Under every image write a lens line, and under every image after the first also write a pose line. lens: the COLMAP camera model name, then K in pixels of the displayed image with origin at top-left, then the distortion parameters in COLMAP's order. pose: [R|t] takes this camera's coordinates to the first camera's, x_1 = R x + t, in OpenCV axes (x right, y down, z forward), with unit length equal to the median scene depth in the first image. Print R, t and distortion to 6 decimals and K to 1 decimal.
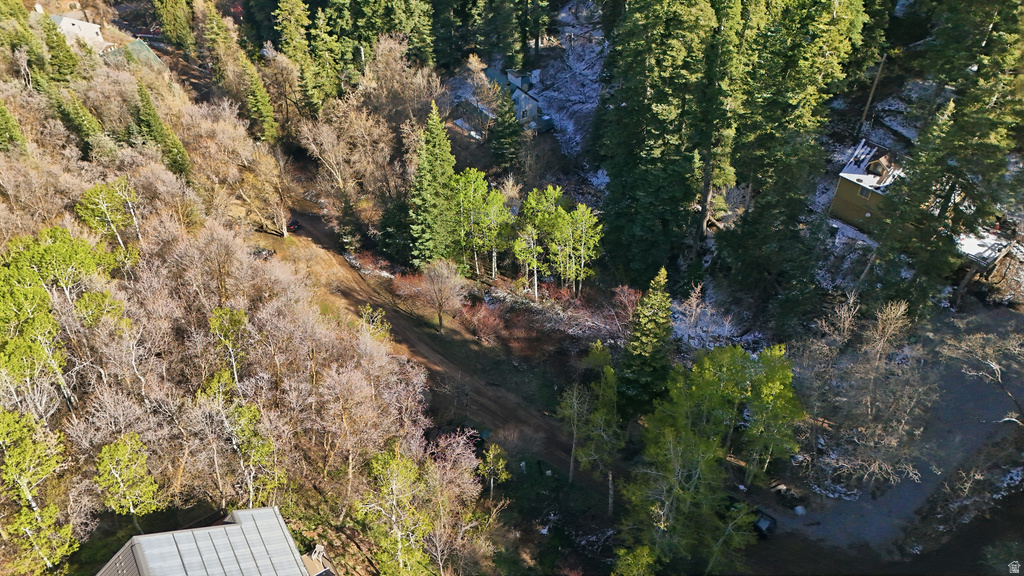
lens RADIAL K [[747.1, 0, 511.4], [0, 747.1, 288.1], [0, 0, 1]] dist [0.079614, -0.071800]
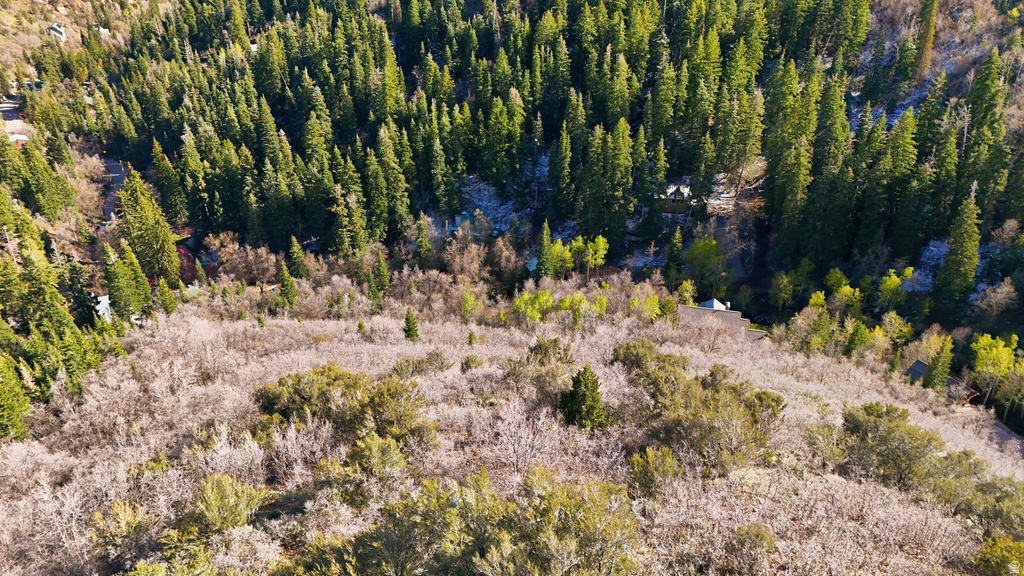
lens RADIAL K [[747.1, 0, 516.5], [0, 747.1, 302.8], [0, 0, 1]] dist [0.079614, -0.071800]
pose [[0.704309, -0.382783, 0.597852, -1.923232], [0.459117, 0.887945, 0.027649, -0.115278], [-0.541443, 0.255010, 0.801130, -0.993138]]
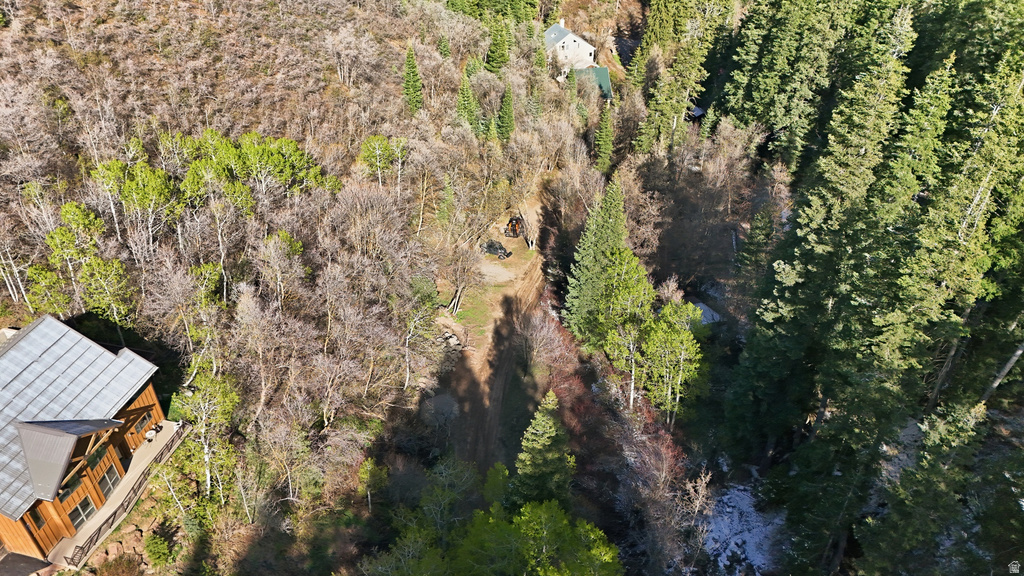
lens RADIAL K [[747.1, 0, 511.9], [0, 747.1, 288.9], [0, 0, 1]] dist [0.079614, -0.071800]
pose [[0.692609, 0.451739, -0.562338, 0.444013], [-0.497111, 0.863835, 0.081667, -0.129514], [0.522660, 0.222981, 0.822865, 0.150860]]
